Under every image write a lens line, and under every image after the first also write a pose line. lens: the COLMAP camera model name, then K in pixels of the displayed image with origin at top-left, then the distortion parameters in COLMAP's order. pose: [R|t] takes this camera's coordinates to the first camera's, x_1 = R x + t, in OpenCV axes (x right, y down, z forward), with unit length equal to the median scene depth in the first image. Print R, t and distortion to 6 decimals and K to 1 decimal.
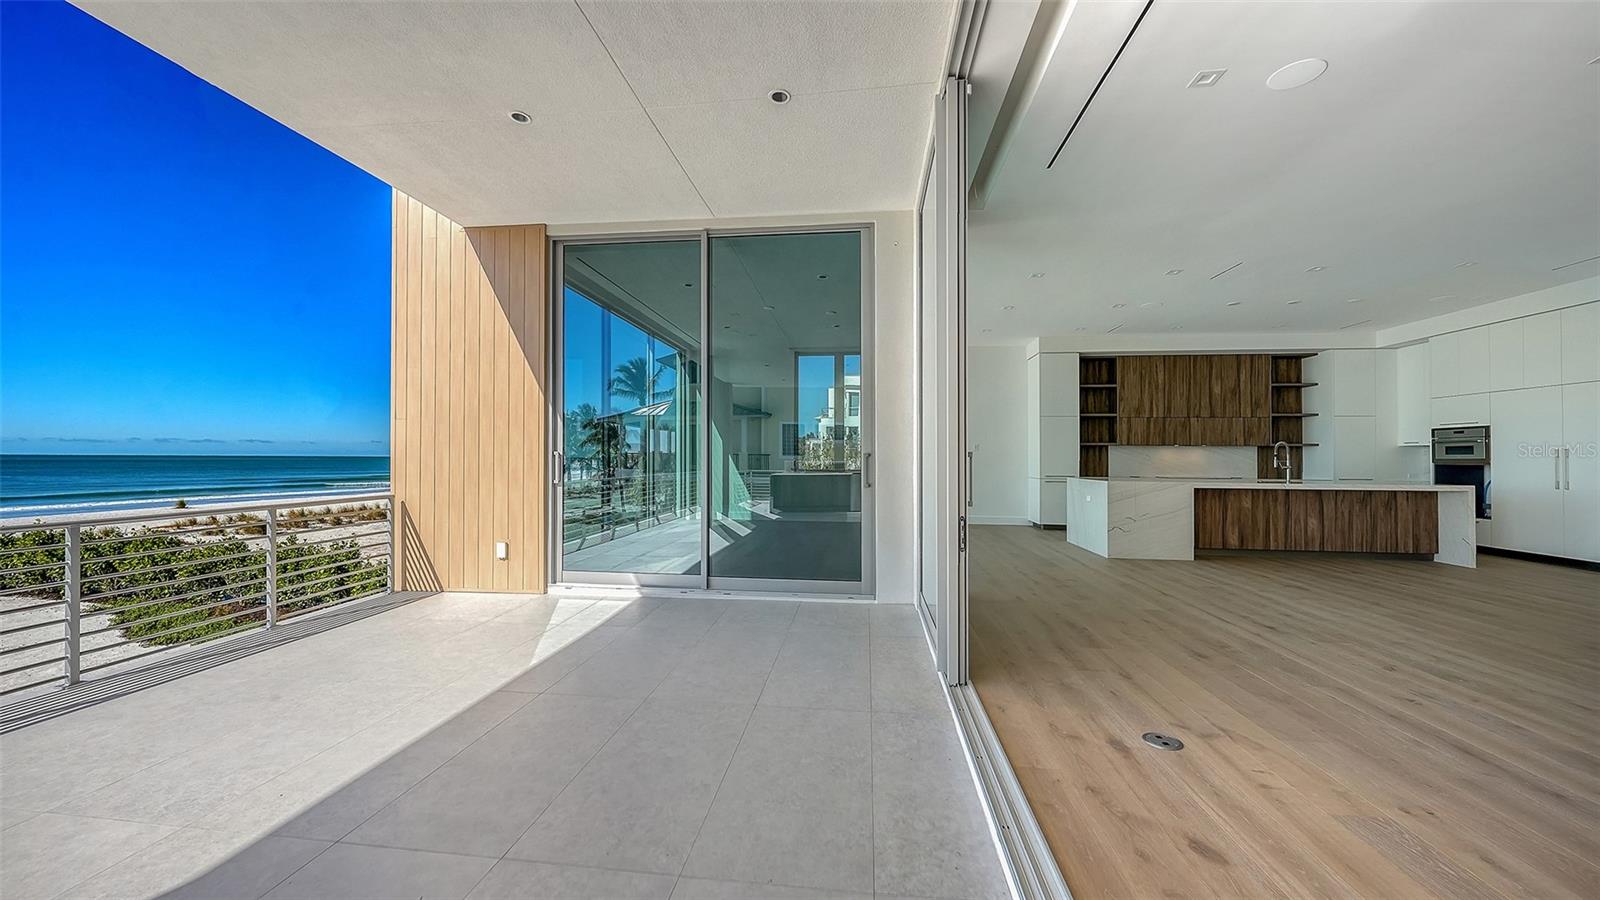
lens RADIAL K [[547.5, 0, 799.4], [0, 547.5, 455.6], [0, 0, 1]] dist [-0.021316, 0.004423]
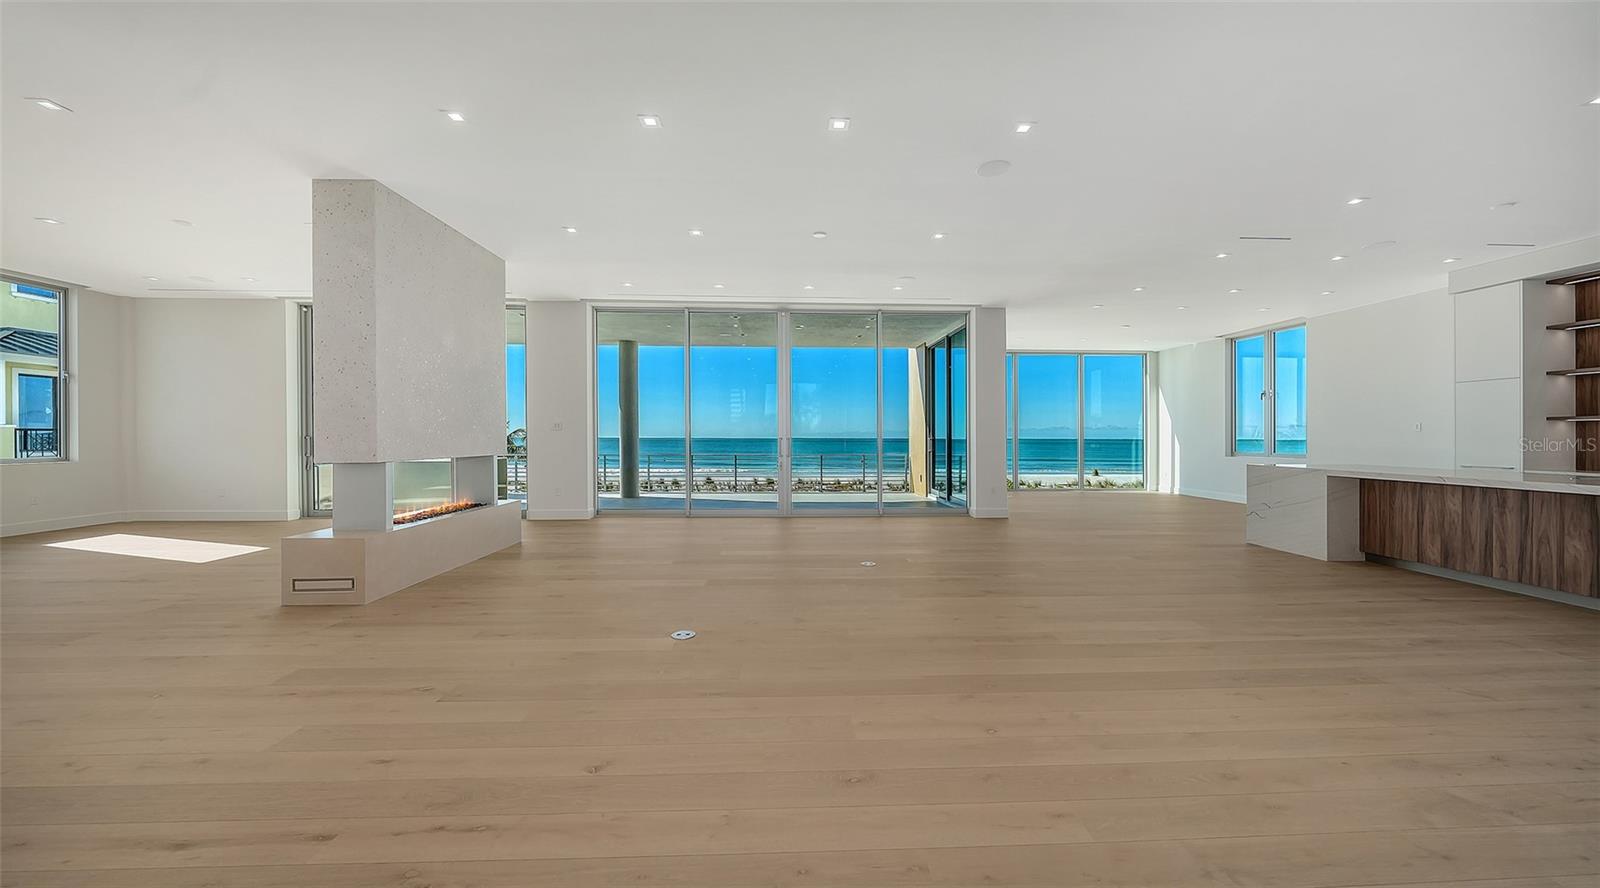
lens RADIAL K [[547.5, 0, 803.3], [0, 547.5, 430.3], [0, 0, 1]] dist [-0.021316, 0.004423]
pose [[0.167984, -0.021091, -0.985564, 1.156565], [0.005676, 0.999775, -0.020428, 0.000059], [0.985773, -0.002162, 0.168066, 0.036978]]
